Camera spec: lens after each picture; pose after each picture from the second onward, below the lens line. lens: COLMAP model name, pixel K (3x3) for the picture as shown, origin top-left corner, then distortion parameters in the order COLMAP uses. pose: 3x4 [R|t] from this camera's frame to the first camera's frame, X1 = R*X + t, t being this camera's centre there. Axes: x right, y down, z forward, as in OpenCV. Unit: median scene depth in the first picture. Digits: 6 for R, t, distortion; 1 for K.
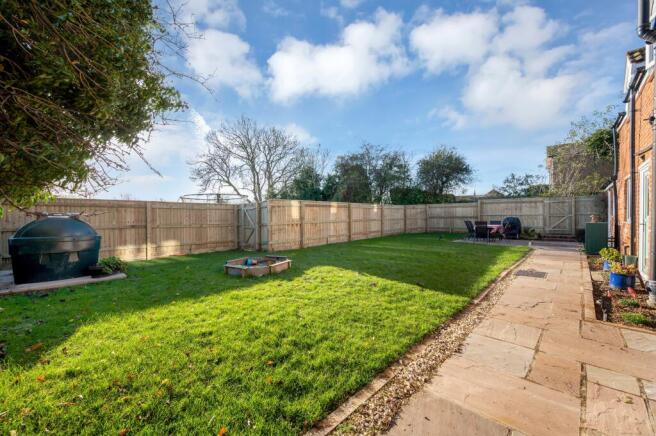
lens RADIAL K [[266.4, 0, 336.5], [0, 266.4, 215.8], [0, 0, 1]] dist [0.001454, 0.000073]
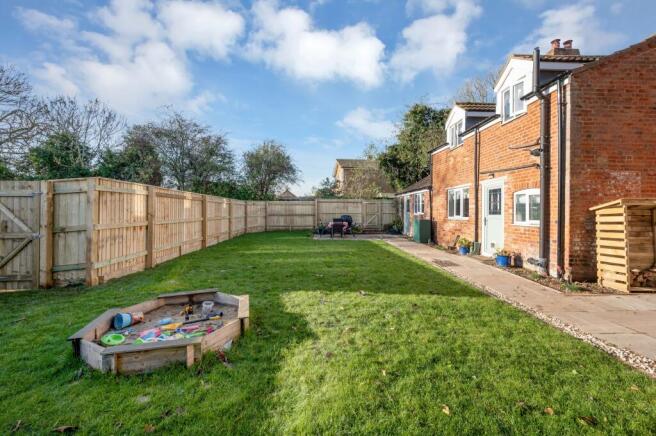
lens RADIAL K [[266.4, 0, 336.5], [0, 266.4, 215.8], [0, 0, 1]] dist [0.001454, 0.000073]
pose [[0.701970, 0.000898, 0.712206, -0.186065], [-0.006621, 0.999964, 0.005266, 0.002046], [-0.712176, -0.008412, 0.701951, 0.219061]]
